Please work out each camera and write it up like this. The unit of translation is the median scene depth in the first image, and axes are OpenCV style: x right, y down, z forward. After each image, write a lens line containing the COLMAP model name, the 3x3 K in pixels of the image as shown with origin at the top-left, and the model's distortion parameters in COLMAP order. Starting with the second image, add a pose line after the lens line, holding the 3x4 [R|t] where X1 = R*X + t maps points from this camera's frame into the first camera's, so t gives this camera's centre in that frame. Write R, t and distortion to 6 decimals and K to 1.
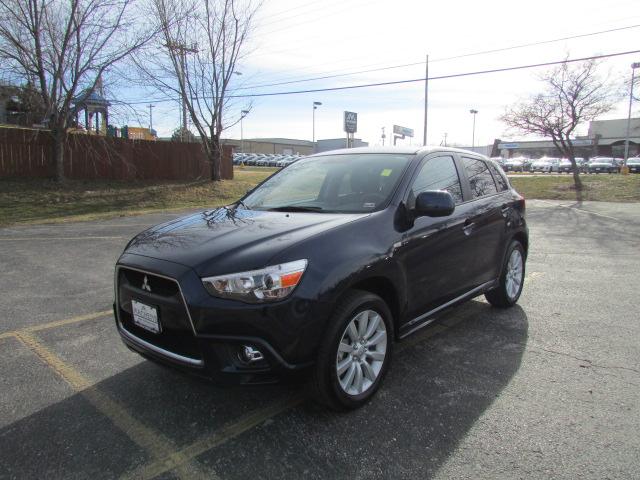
lens RADIAL K [[450.6, 0, 320.0], [0, 450.6, 240.0], [0, 0, 1]] dist [-0.027041, -0.002072]
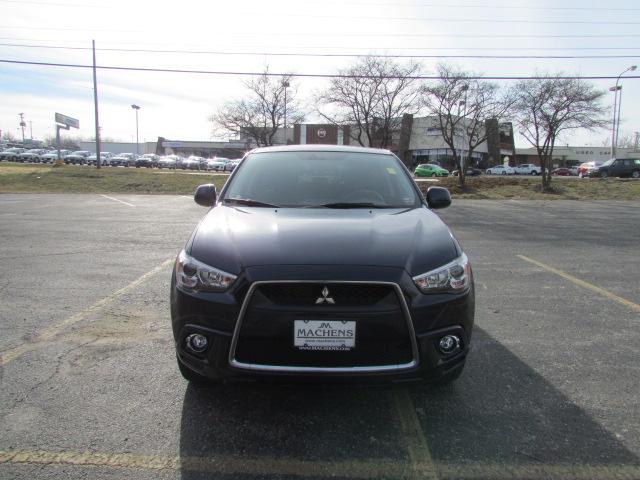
lens RADIAL K [[450.6, 0, 320.0], [0, 450.6, 240.0], [0, 0, 1]] dist [-0.027041, -0.002072]
pose [[0.749390, -0.071933, 0.658210, -0.903210], [0.068011, 0.997186, 0.031547, -0.033601], [-0.658626, 0.021125, 0.752173, 0.350949]]
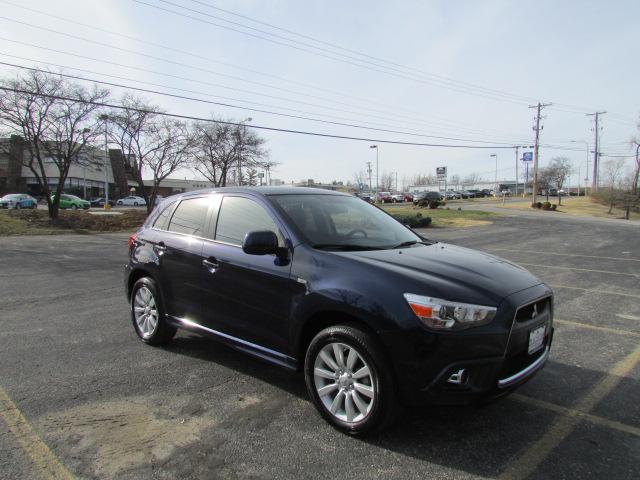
lens RADIAL K [[450.6, 0, 320.0], [0, 450.6, 240.0], [0, 0, 1]] dist [-0.027041, -0.002072]
pose [[0.049860, -0.051661, 0.997419, -1.474280], [0.123750, 0.991285, 0.045157, -0.191991], [-0.991060, 0.121179, 0.055819, 1.392355]]
